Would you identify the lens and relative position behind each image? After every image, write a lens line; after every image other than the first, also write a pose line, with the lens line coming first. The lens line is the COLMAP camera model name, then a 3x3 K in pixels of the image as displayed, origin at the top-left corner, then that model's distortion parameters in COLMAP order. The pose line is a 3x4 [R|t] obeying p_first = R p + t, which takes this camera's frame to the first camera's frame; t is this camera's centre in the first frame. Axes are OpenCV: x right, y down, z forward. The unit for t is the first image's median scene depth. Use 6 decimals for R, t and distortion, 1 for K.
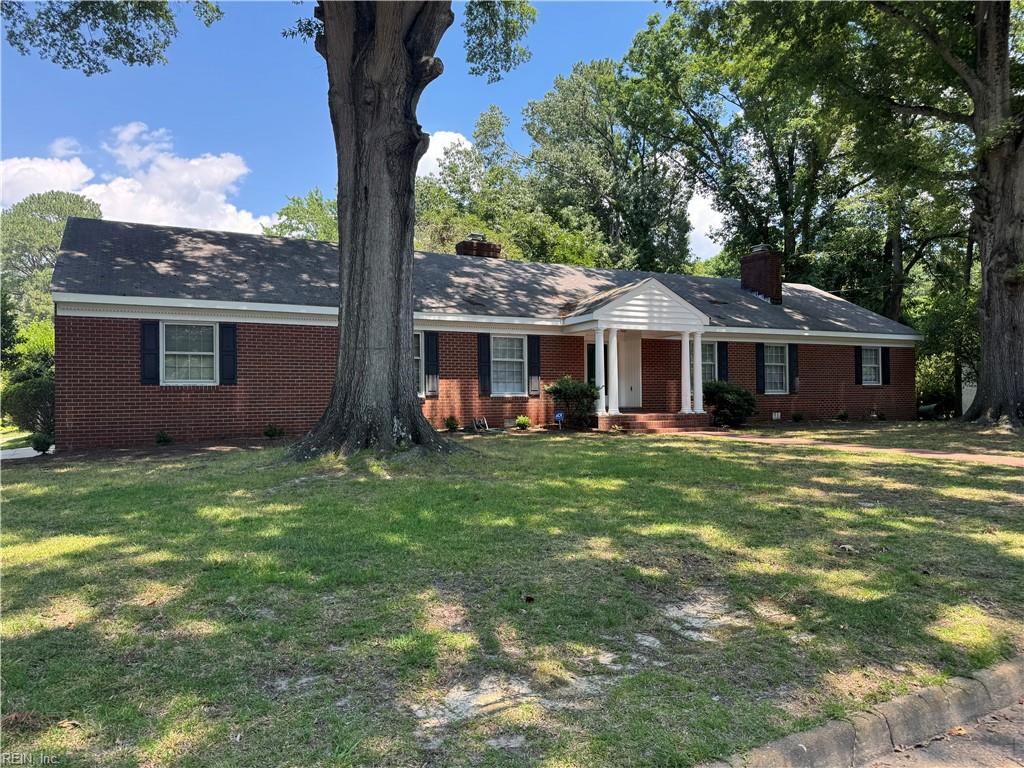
lens RADIAL K [[714.3, 0, 511.2], [0, 714.3, 379.6], [0, 0, 1]] dist [0.103094, -0.181168]
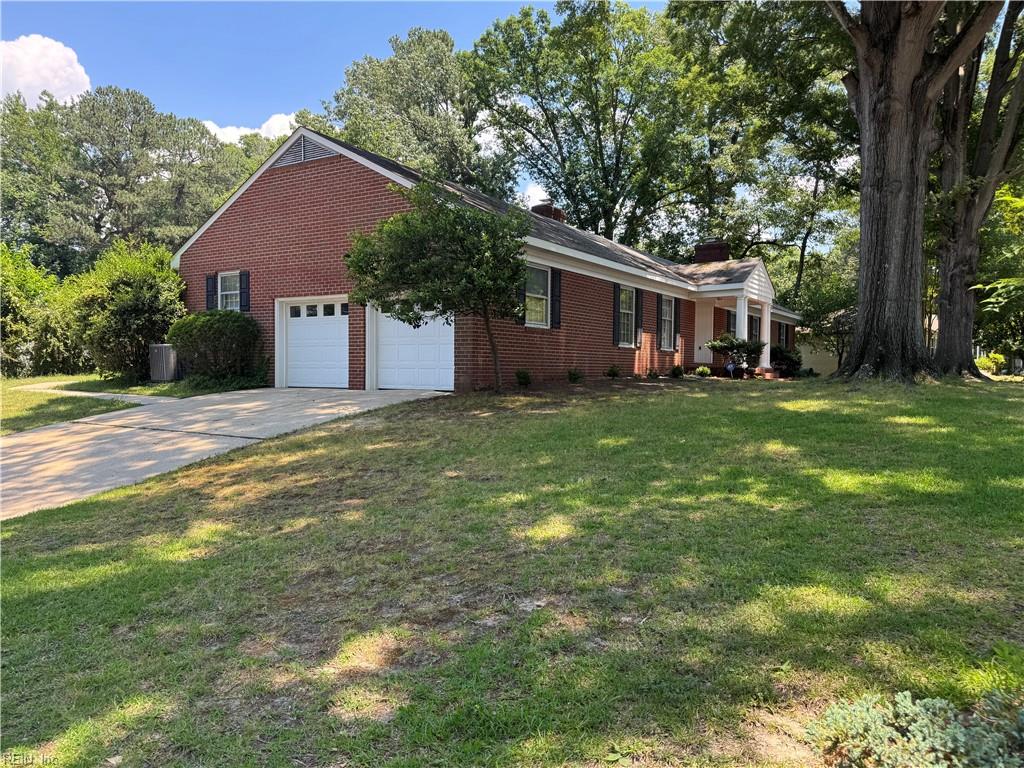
lens RADIAL K [[714.3, 0, 511.2], [0, 714.3, 379.6], [0, 0, 1]] dist [0.103094, -0.181168]
pose [[0.860549, 0.008726, 0.509292, -0.912564], [-0.032072, 0.998798, 0.037079, 0.040921], [-0.508357, -0.048243, 0.859794, 0.159959]]
